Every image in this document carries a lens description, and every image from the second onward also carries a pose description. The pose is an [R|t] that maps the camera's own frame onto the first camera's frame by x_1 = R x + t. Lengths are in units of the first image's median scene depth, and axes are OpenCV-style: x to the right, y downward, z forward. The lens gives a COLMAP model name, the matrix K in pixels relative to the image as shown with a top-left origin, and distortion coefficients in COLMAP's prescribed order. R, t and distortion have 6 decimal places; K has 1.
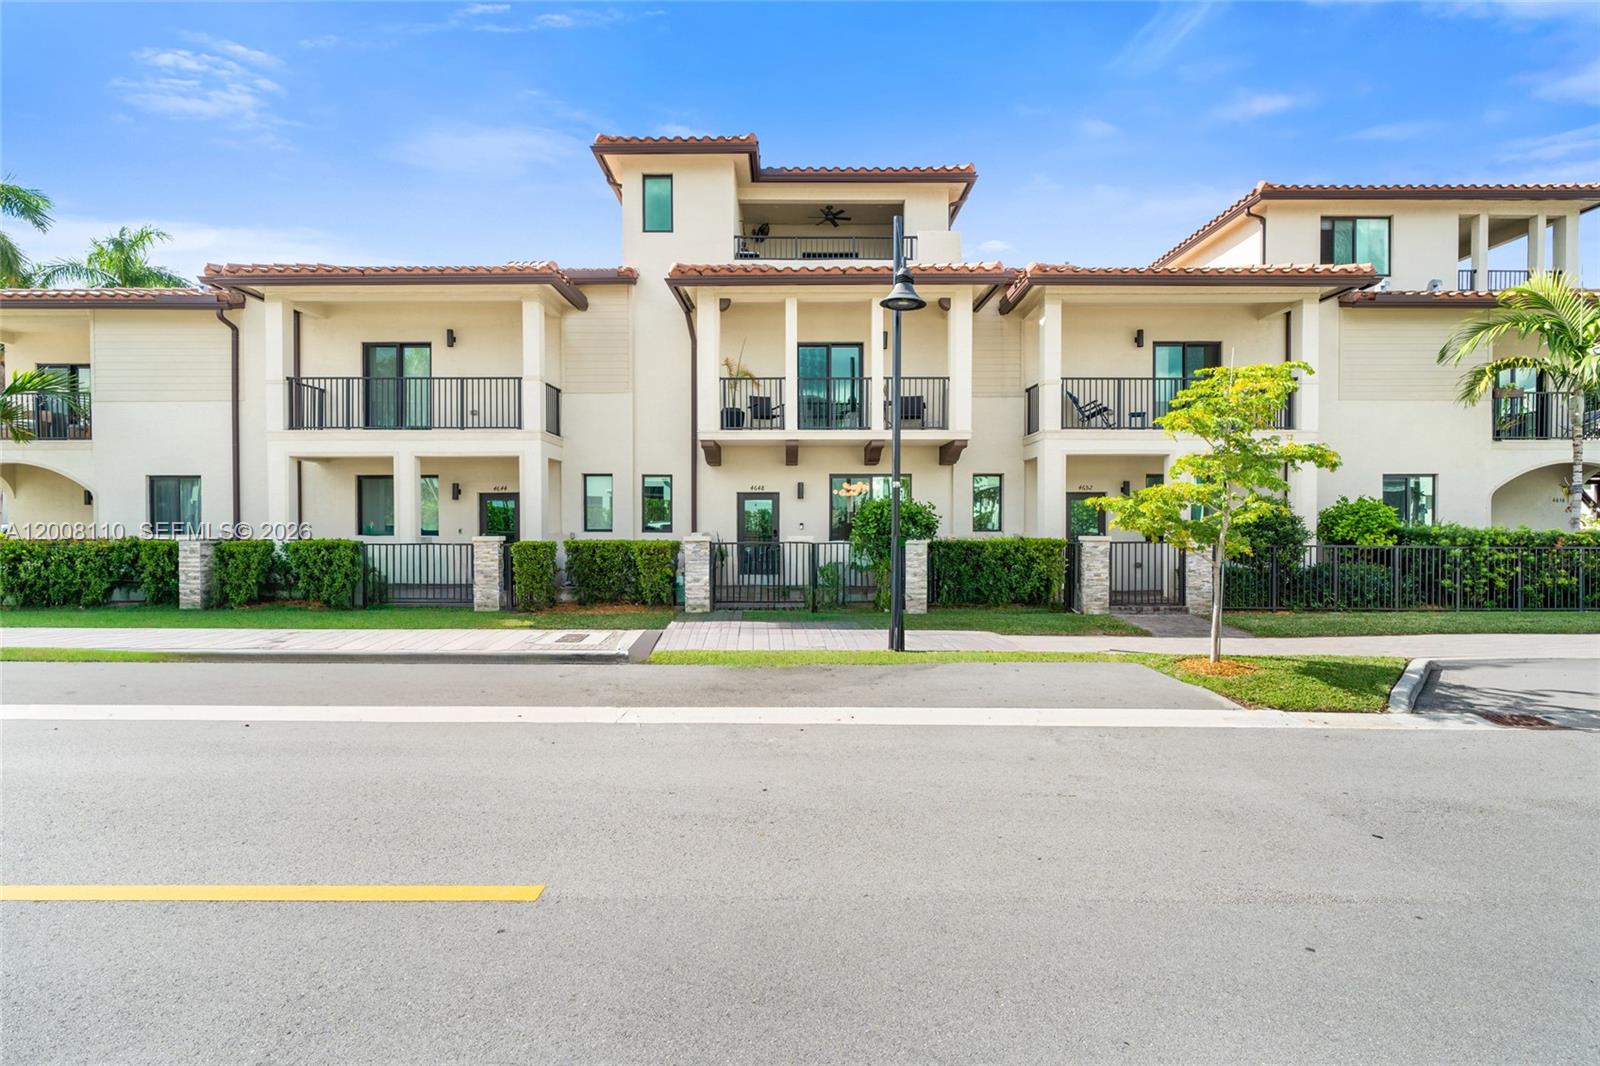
lens RADIAL K [[697.1, 0, 800.0], [0, 697.1, 533.0], [0, 0, 1]] dist [0.000130, -0.000002]
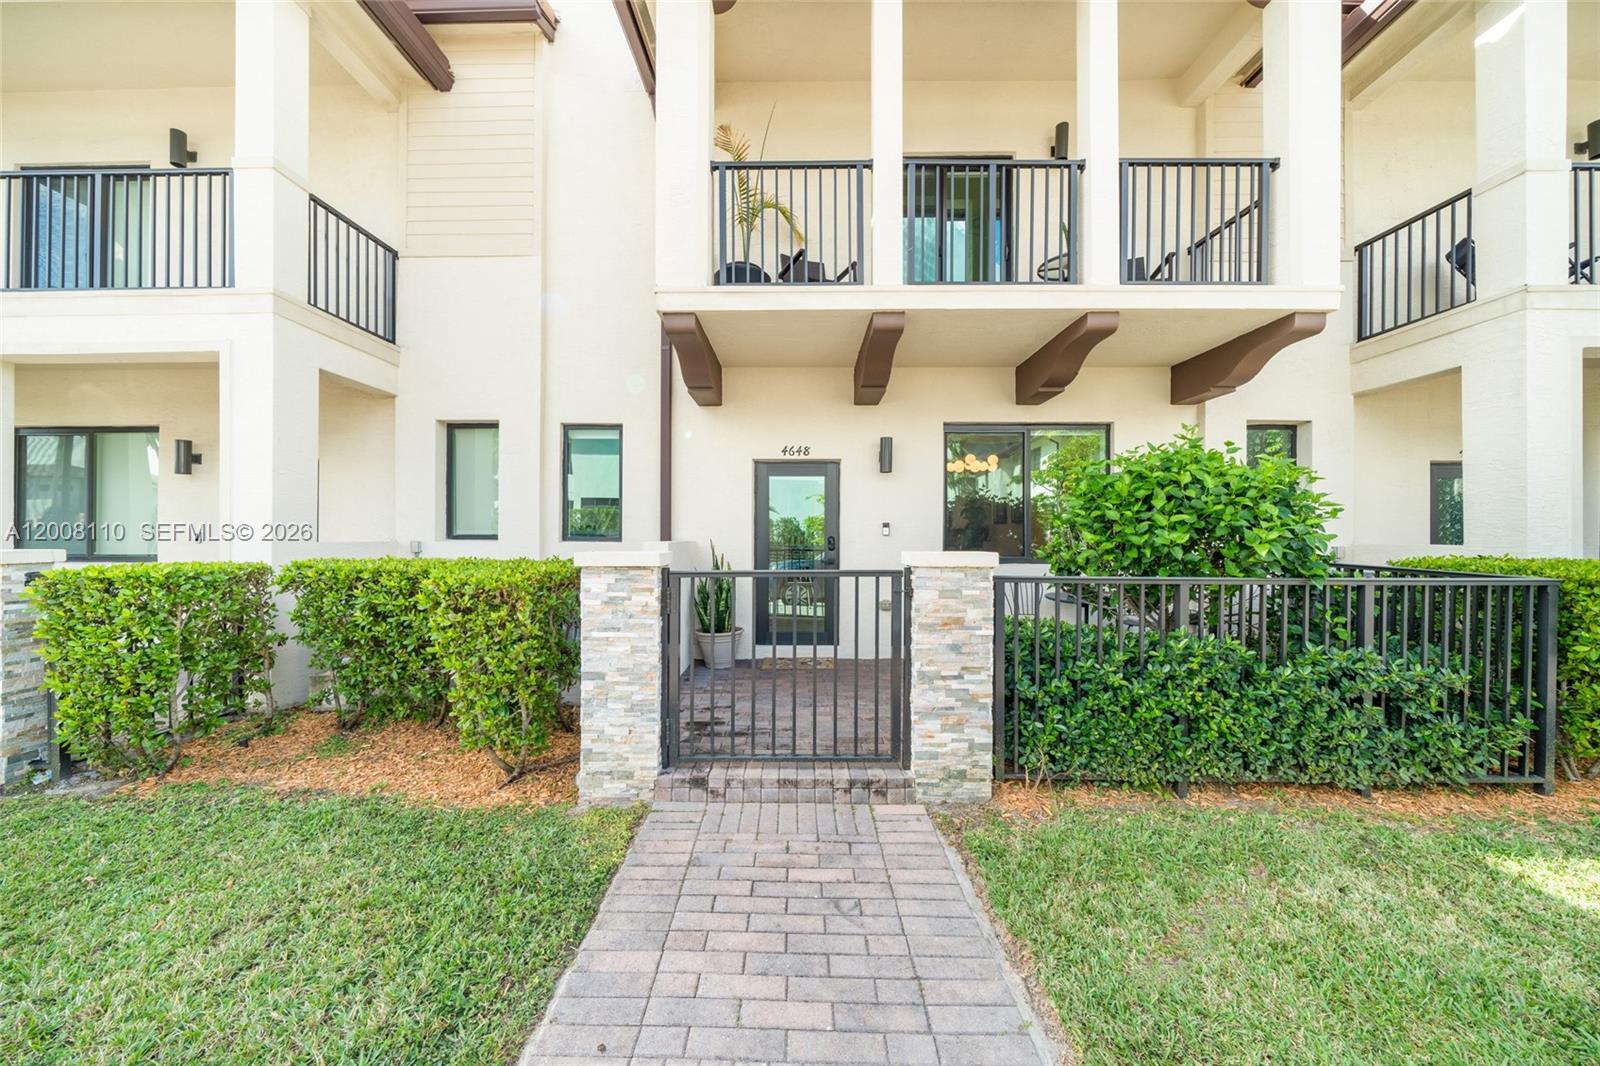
lens RADIAL K [[545.0, 0, 794.9], [0, 545.0, 531.8], [0, 0, 1]] dist [-0.000570, -0.000047]
pose [[0.999508, 0.003405, -0.031189, -0.049777], [-0.003972, 0.999828, -0.018133, -0.001083], [0.031122, 0.018248, 0.999349, 0.625876]]
